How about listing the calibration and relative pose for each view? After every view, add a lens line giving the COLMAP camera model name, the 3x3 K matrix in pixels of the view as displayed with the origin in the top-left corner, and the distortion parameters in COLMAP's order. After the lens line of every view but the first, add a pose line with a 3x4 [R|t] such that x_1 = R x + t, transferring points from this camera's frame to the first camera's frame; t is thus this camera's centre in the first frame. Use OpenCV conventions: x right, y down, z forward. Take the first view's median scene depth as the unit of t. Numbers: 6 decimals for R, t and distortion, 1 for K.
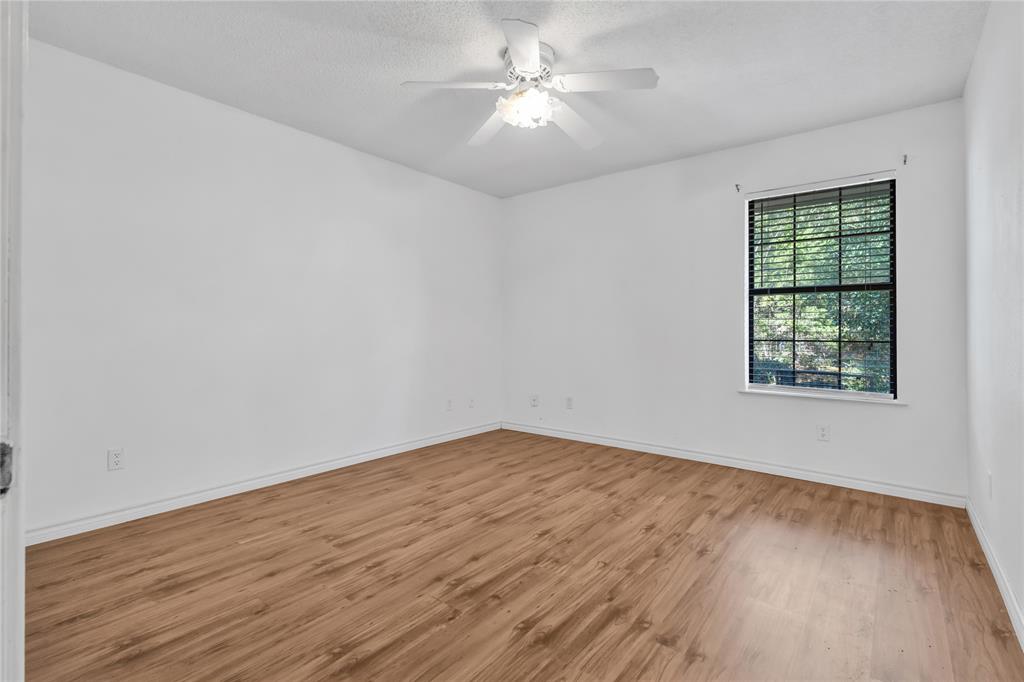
lens RADIAL K [[478.0, 0, 512.0], [0, 478.0, 341.0], [0, 0, 1]] dist [0.008636, -0.000087]
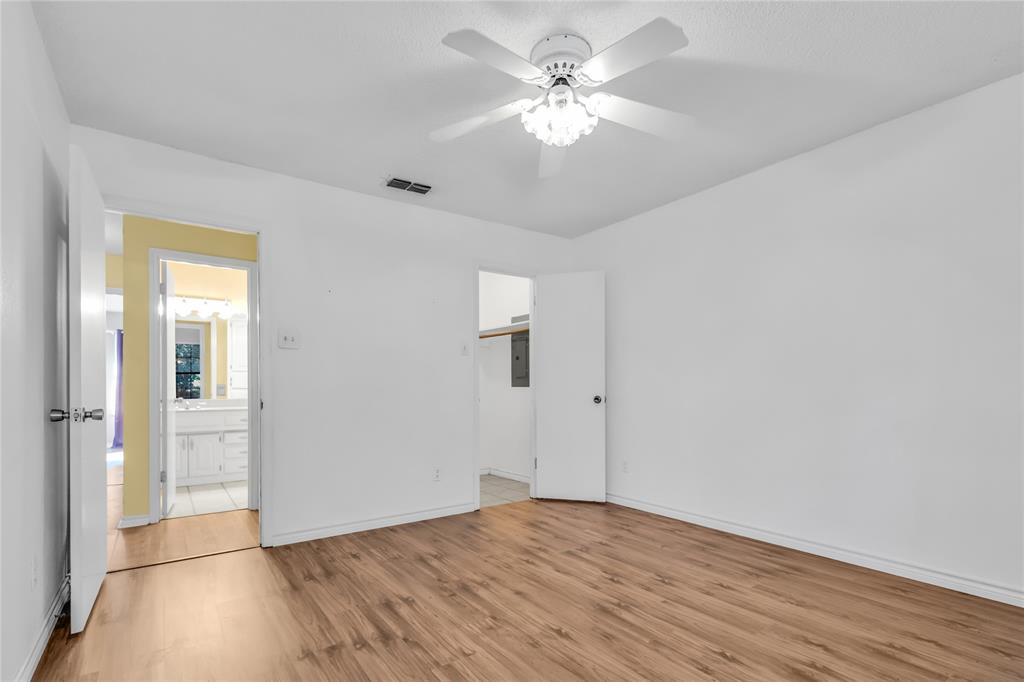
lens RADIAL K [[483.0, 0, 504.8], [0, 483.0, 388.9], [0, 0, 1]] dist [0.011048, -0.000049]
pose [[-0.284019, 0.004485, -0.958808, 0.901794], [-0.012805, 0.999882, 0.008470, -0.017636], [0.958733, 0.014683, -0.283928, 1.166979]]
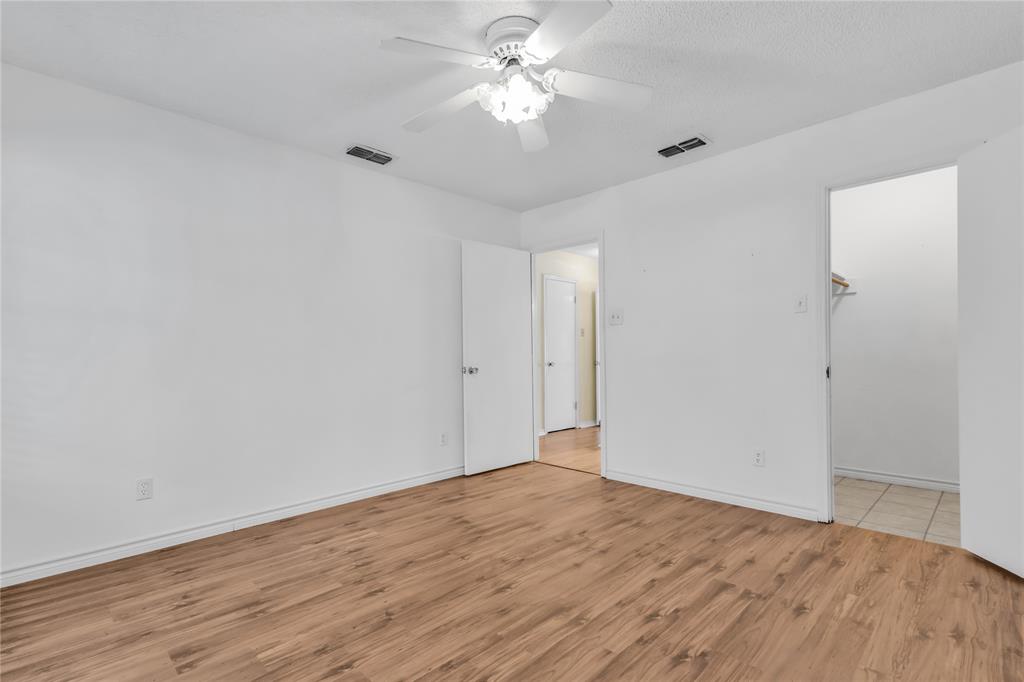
lens RADIAL K [[477.5, 0, 516.3], [0, 477.5, 358.3], [0, 0, 1]] dist [0.007885, 0.000093]
pose [[-0.994945, 0.010424, 0.099881, -0.048636], [0.012960, 0.999609, 0.024777, -0.039246], [-0.099584, 0.025947, -0.994691, 1.902720]]
